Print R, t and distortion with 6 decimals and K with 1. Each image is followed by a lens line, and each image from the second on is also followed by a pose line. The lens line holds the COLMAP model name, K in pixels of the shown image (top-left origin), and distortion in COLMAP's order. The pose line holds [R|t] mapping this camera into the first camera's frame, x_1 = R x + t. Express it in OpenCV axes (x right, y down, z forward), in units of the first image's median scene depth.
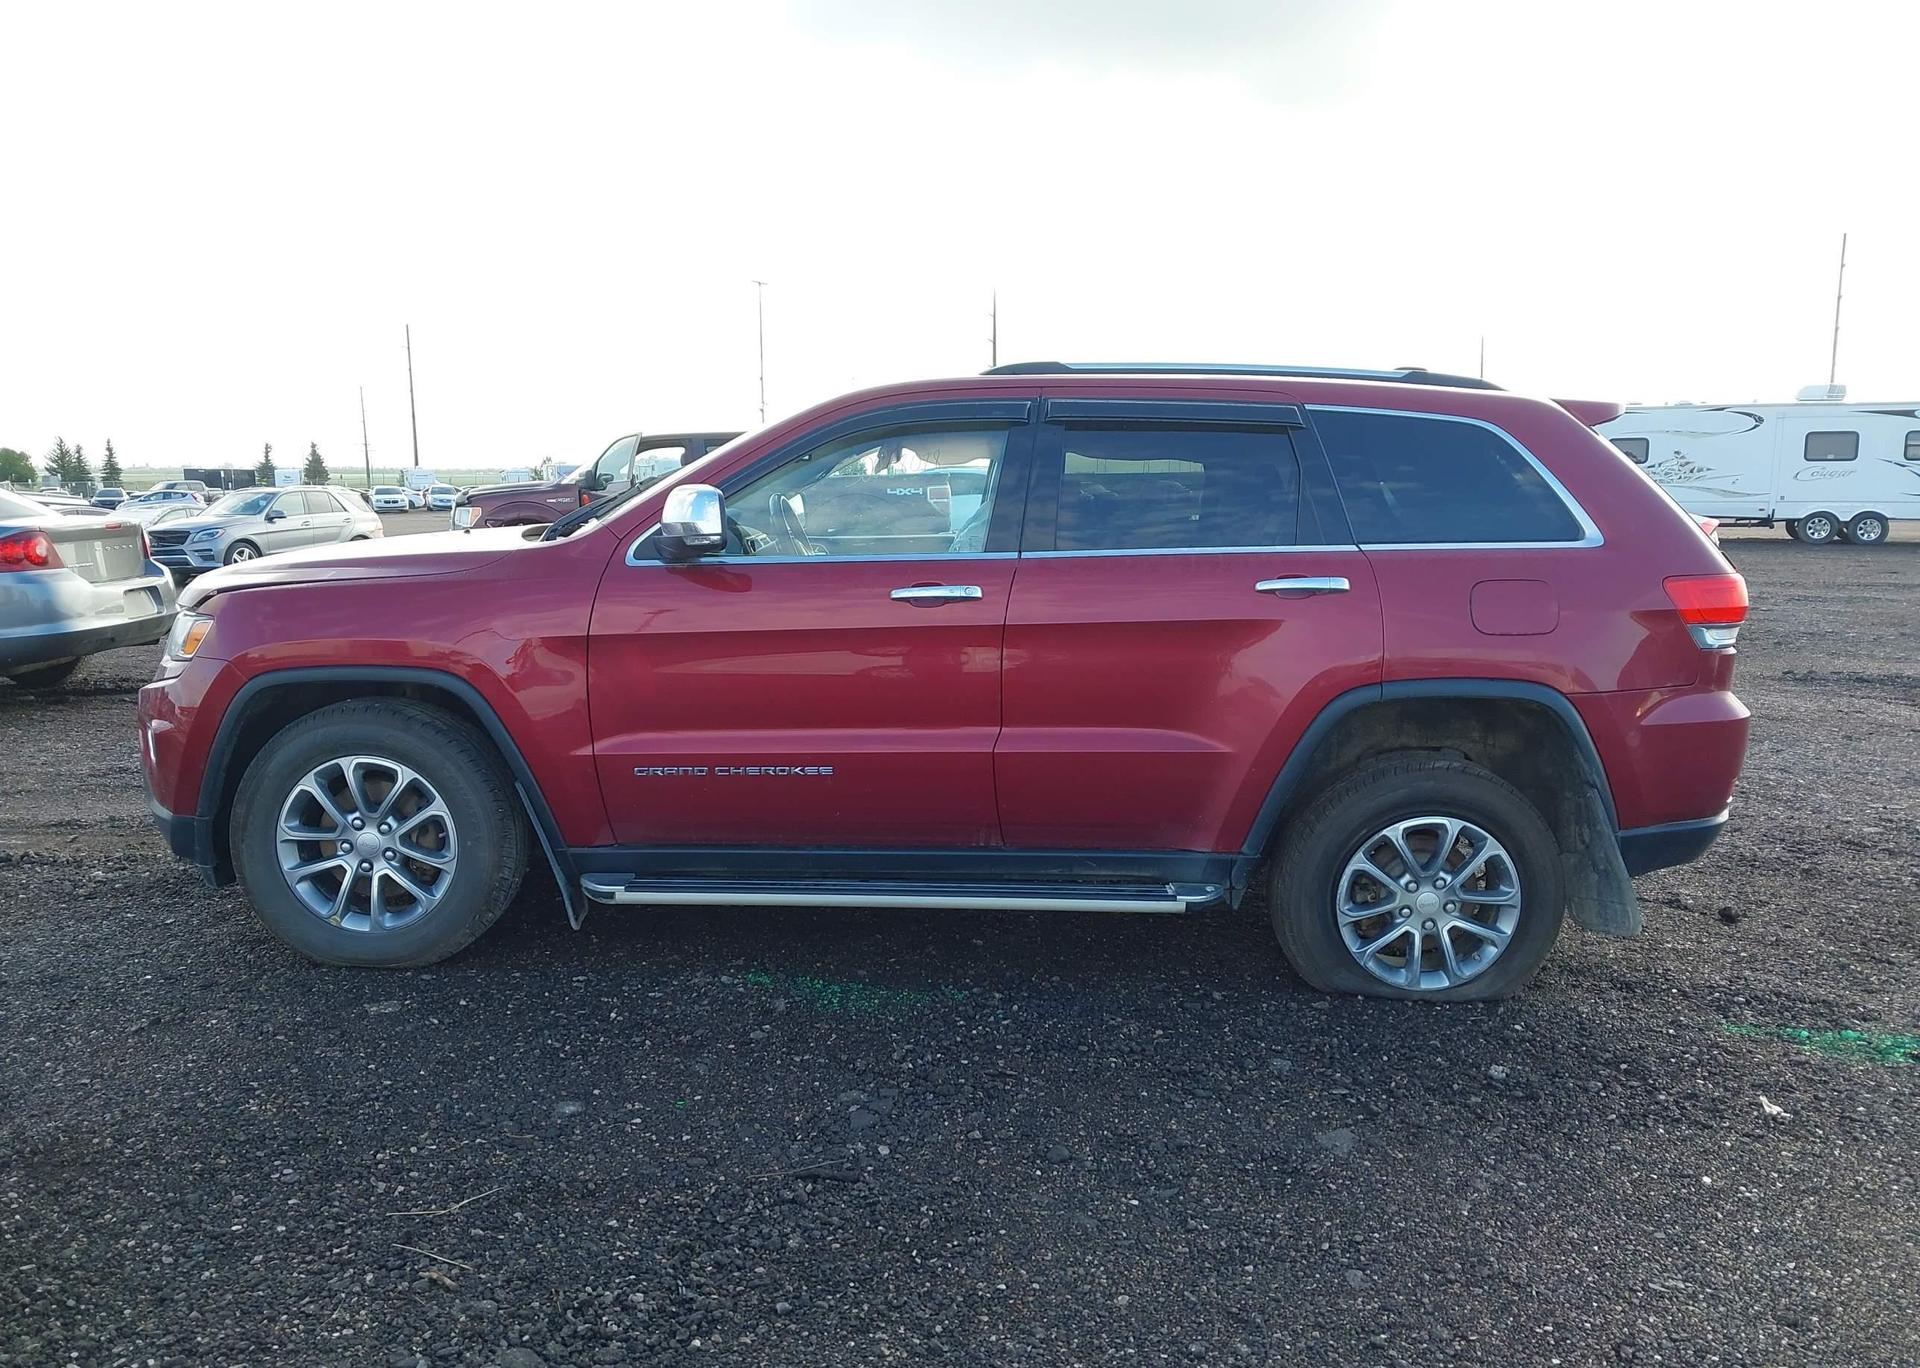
lens RADIAL K [[1472.1, 0, 932.3], [0, 1472.1, 719.7], [0, 0, 1]] dist [0.160410, -0.243965]
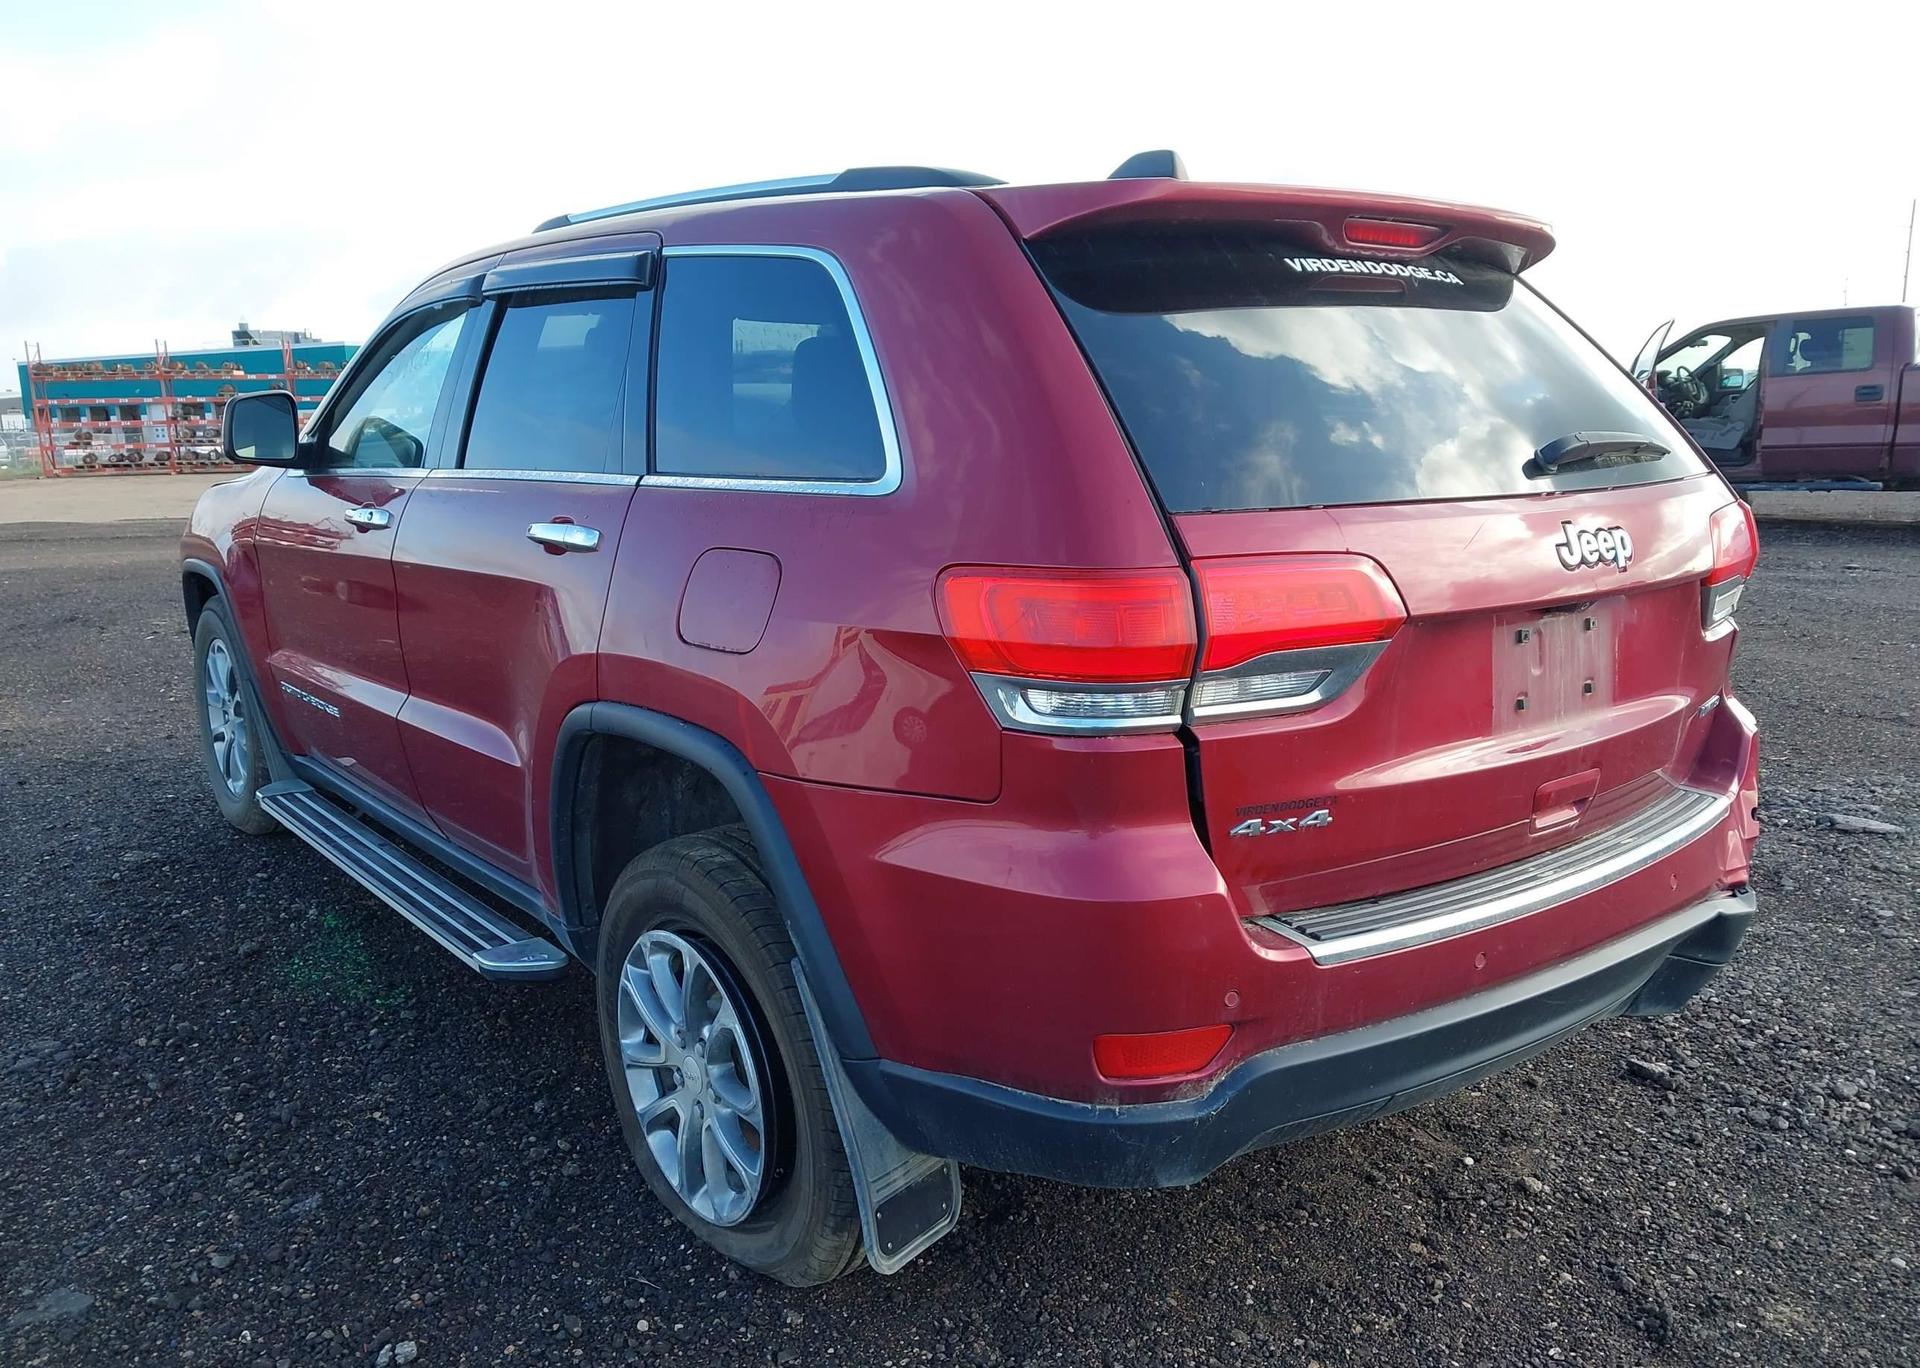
lens RADIAL K [[1472.1, 0, 932.3], [0, 1472.1, 719.7], [0, 0, 1]] dist [0.160410, -0.243965]
pose [[0.615104, 0.151327, -0.773787, 0.835393], [-0.108600, 0.988315, 0.106953, -0.094041], [0.780931, 0.018247, 0.624351, 0.698976]]
